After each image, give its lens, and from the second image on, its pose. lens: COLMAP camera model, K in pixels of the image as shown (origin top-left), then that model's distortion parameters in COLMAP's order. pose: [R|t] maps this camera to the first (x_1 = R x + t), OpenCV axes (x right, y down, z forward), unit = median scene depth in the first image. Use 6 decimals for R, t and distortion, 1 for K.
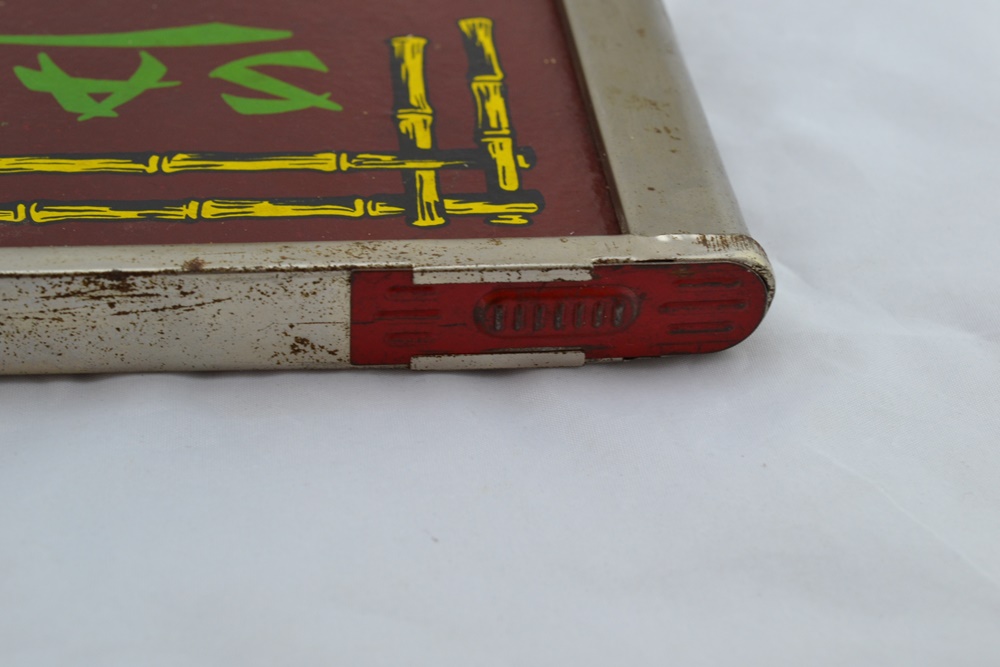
lens RADIAL K [[1695.8, 0, 500.0], [0, 1695.8, 333.5], [0, 0, 1]] dist [-0.089471, 0.070049]
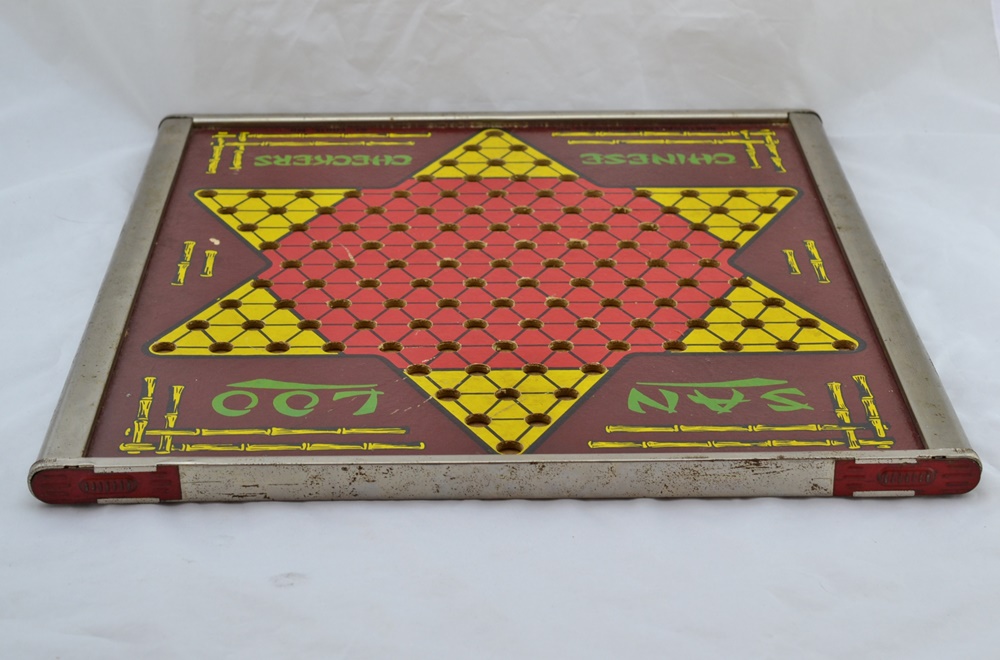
lens RADIAL K [[1782.0, 0, 500.0], [0, 1782.0, 330.0], [0, 0, 1]] dist [0.014319, -0.113534]
pose [[0.991728, -0.017984, -0.127094, -0.240743], [-0.009267, 0.977522, -0.210631, 0.363840], [0.128025, 0.210066, 0.969269, -1.929127]]
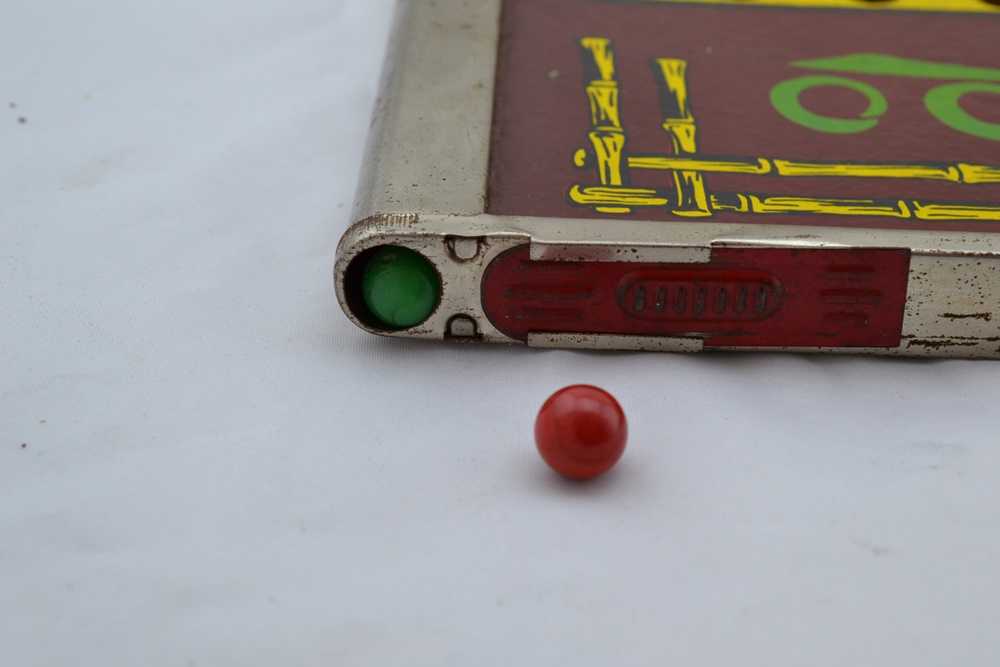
lens RADIAL K [[1695.8, 0, 500.0], [0, 1695.8, 333.5], [0, 0, 1]] dist [-0.089471, 0.070049]
pose [[0.982775, 0.038274, -0.180800, -1.077549], [-0.059468, 0.991780, -0.113298, 0.145632], [0.174978, 0.122098, 0.976972, -0.152932]]
